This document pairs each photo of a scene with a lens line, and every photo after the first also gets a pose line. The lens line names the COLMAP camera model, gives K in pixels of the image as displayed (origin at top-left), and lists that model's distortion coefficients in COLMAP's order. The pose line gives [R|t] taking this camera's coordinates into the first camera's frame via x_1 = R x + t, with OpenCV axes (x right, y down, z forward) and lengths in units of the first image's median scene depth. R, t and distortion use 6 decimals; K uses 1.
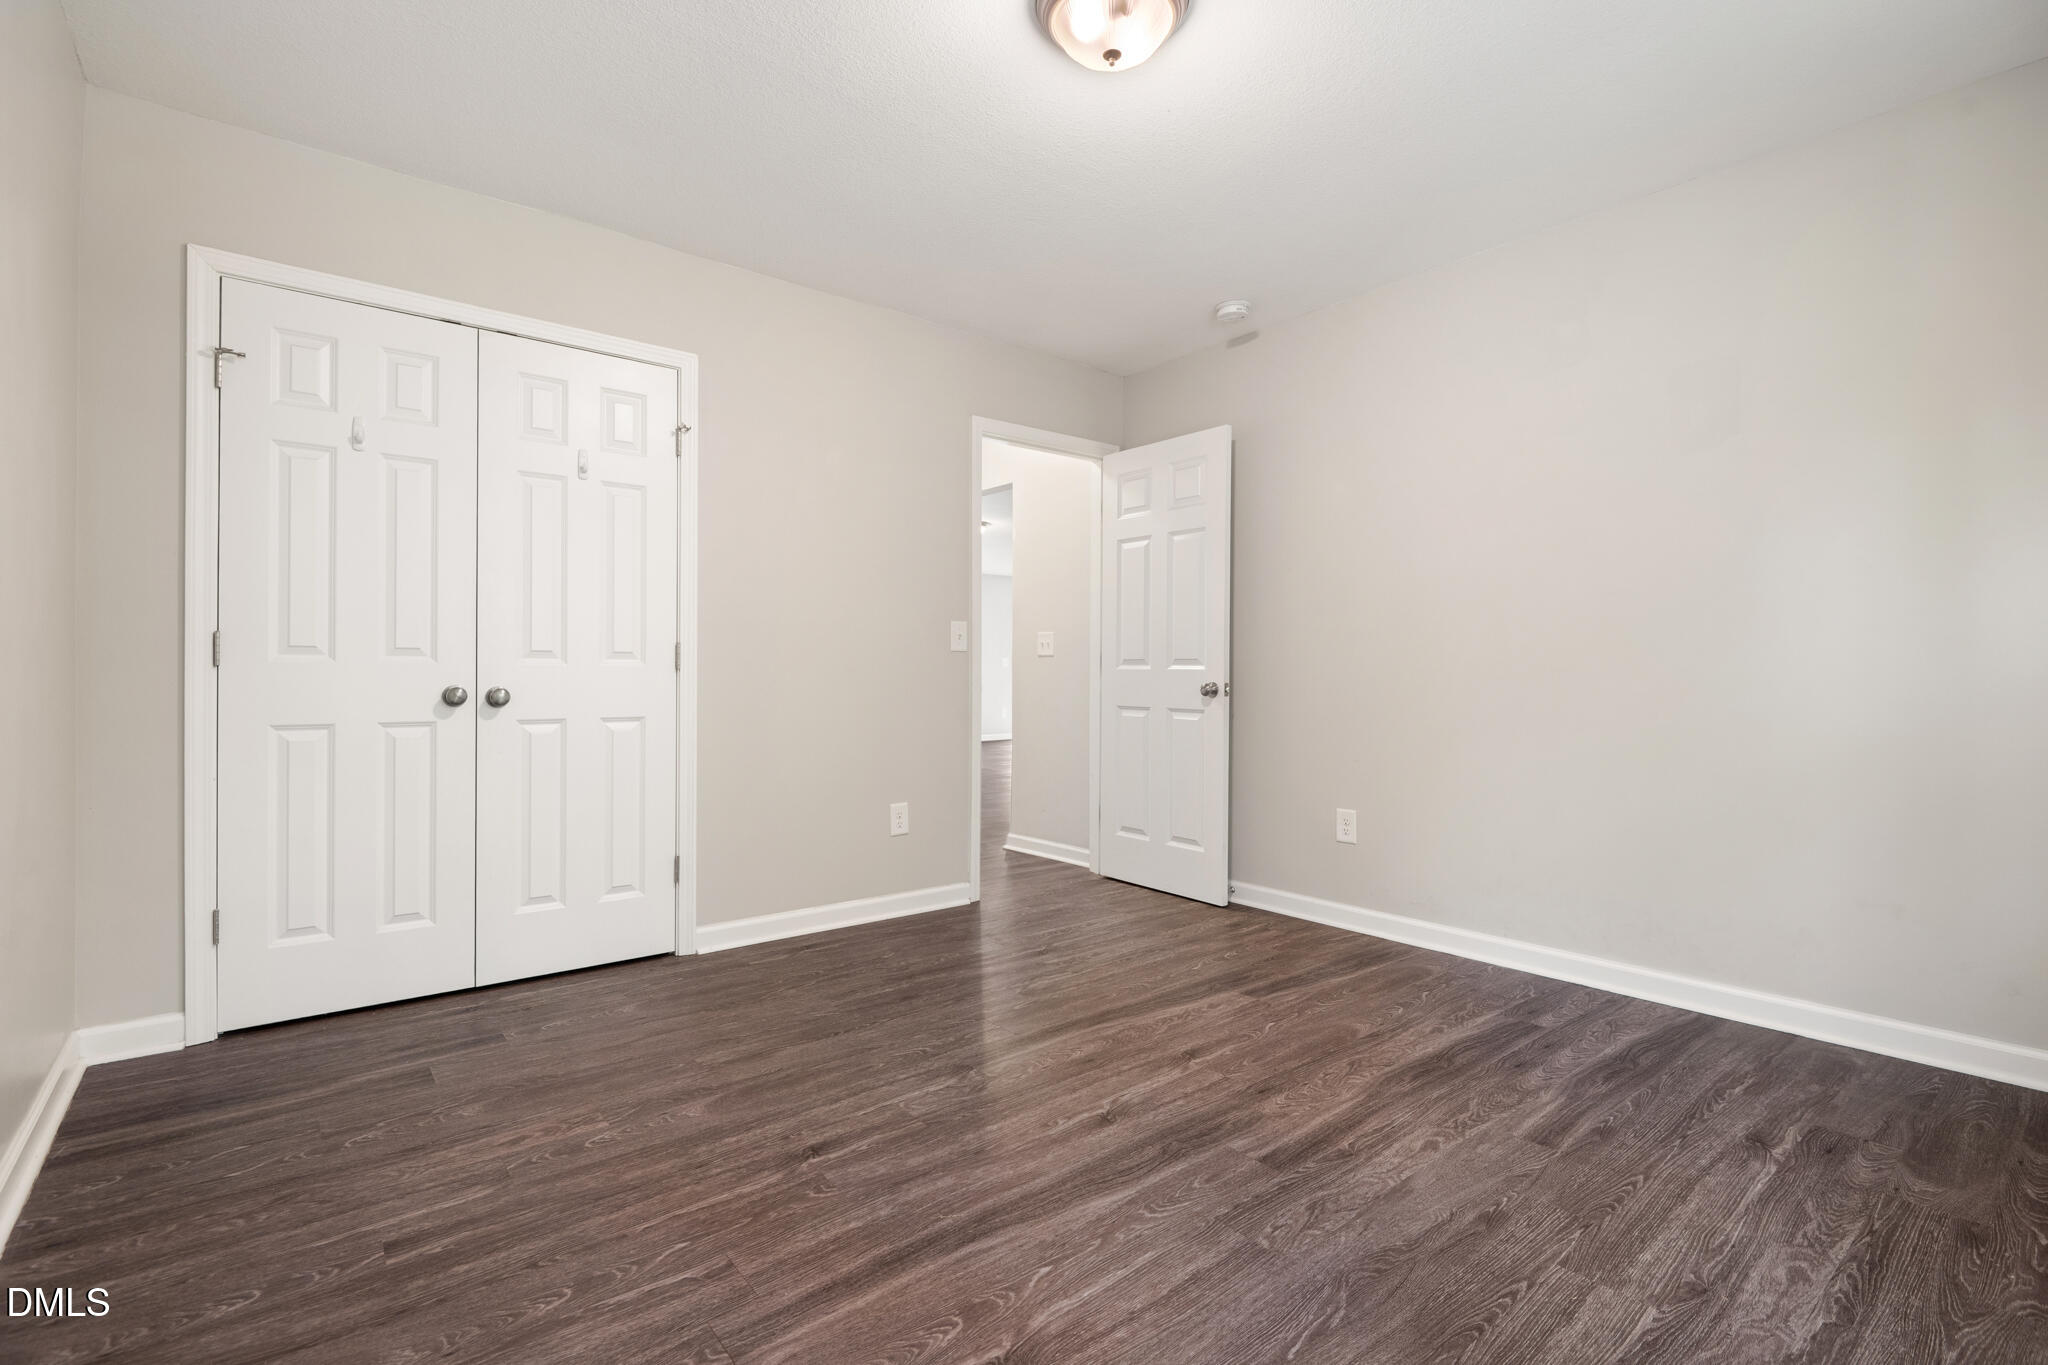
lens RADIAL K [[935.5, 0, 1026.1], [0, 935.5, 679.6], [0, 0, 1]] dist [-0.004639, -0.000104]
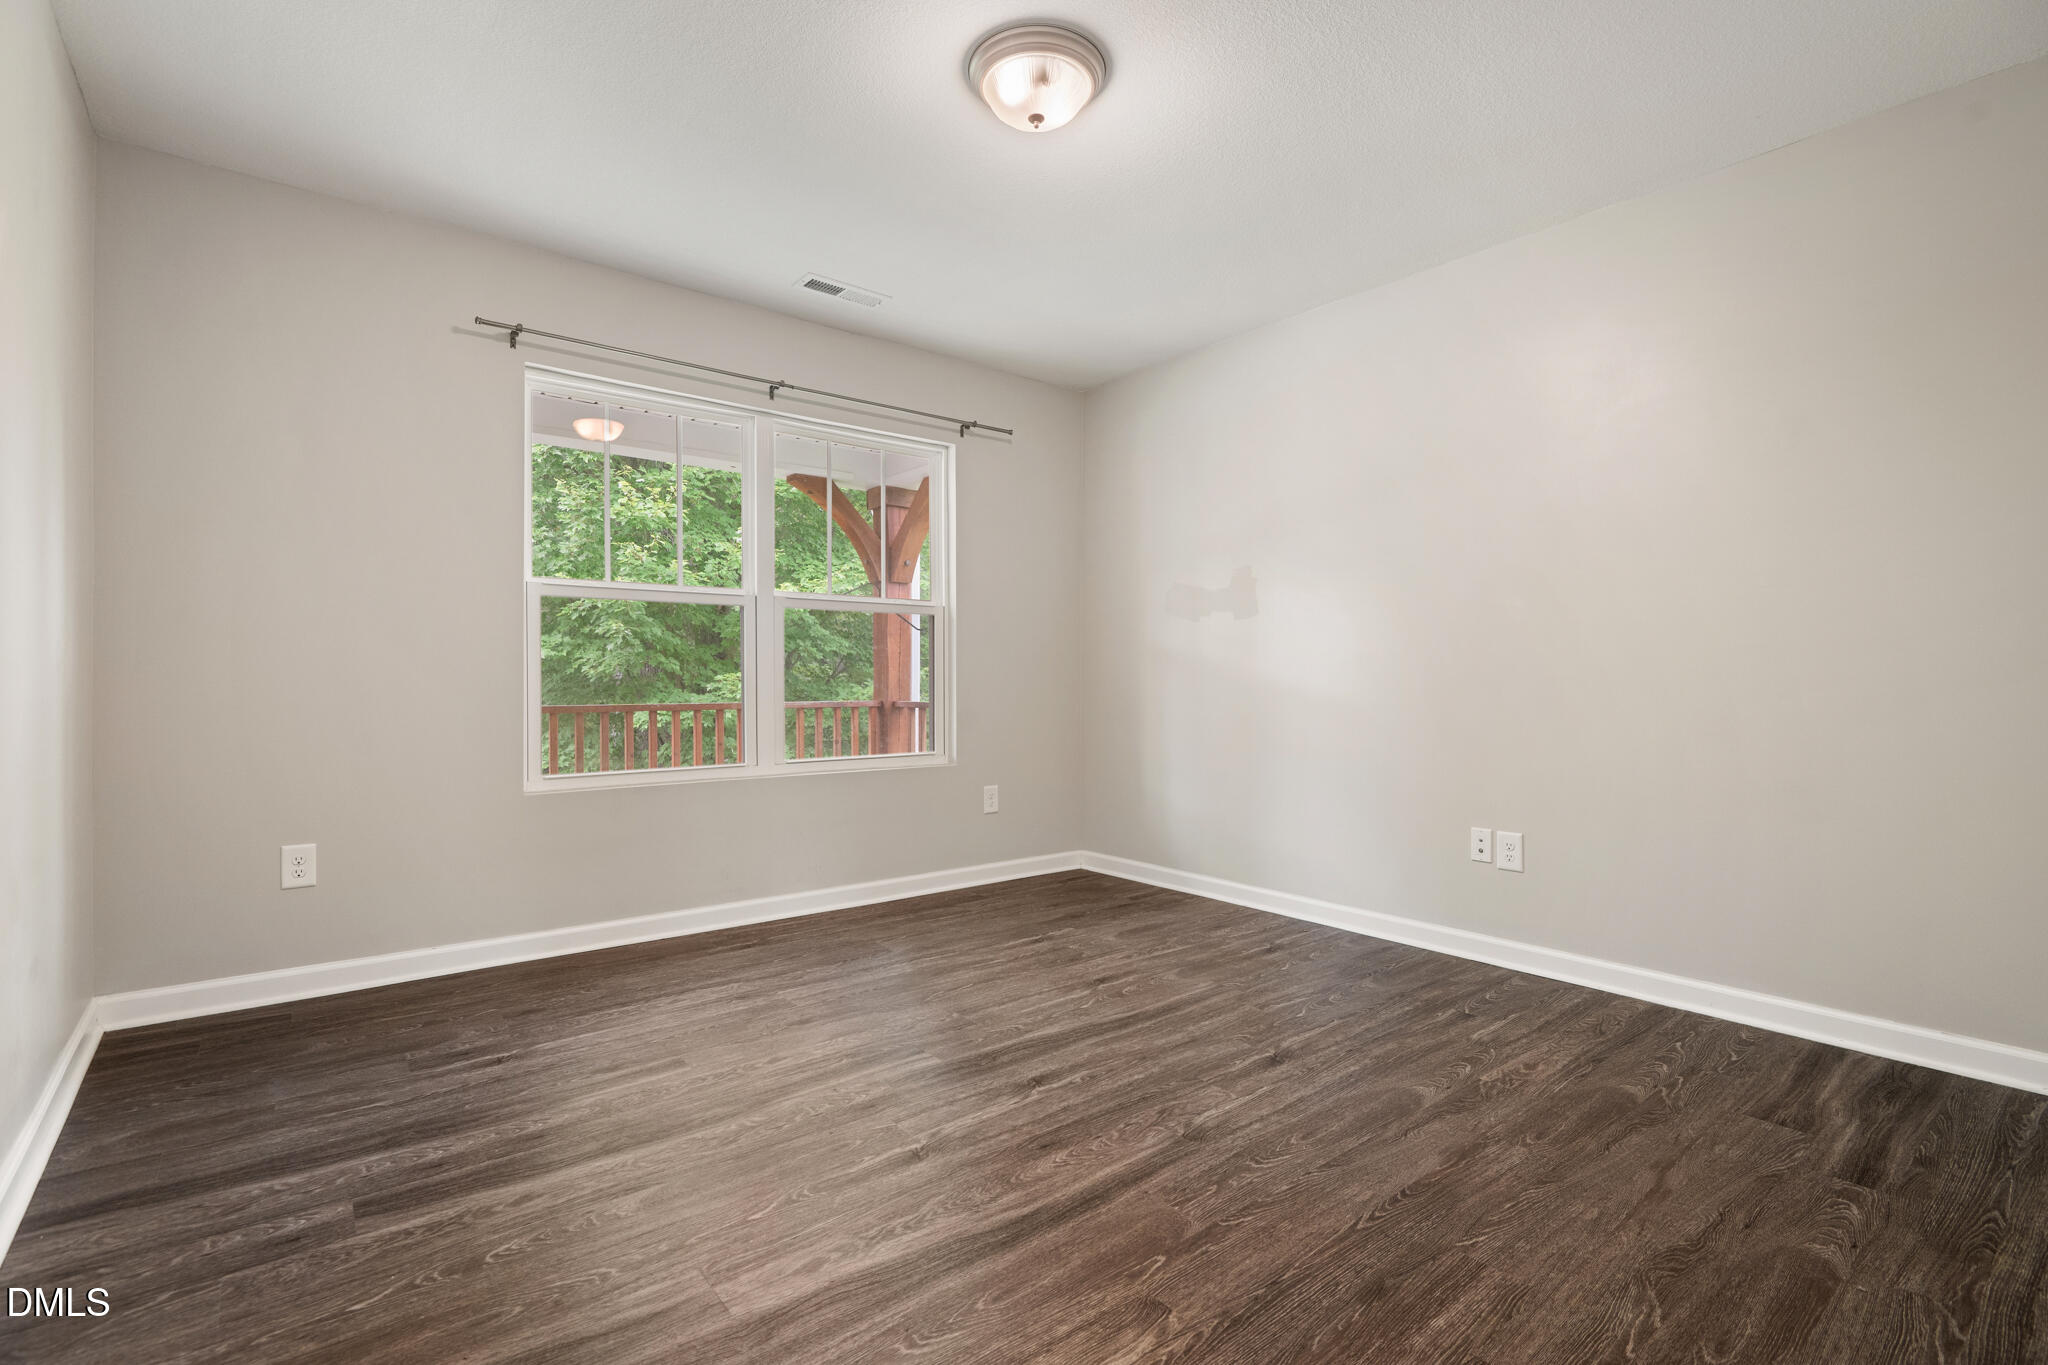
lens RADIAL K [[935.5, 0, 1026.1], [0, 935.5, 679.6], [0, 0, 1]] dist [-0.004639, -0.000104]
pose [[-0.999982, -0.004864, 0.003503, 0.100161], [-0.004846, 0.999975, 0.005173, -0.007687], [-0.003528, 0.005156, -0.999980, 2.170746]]
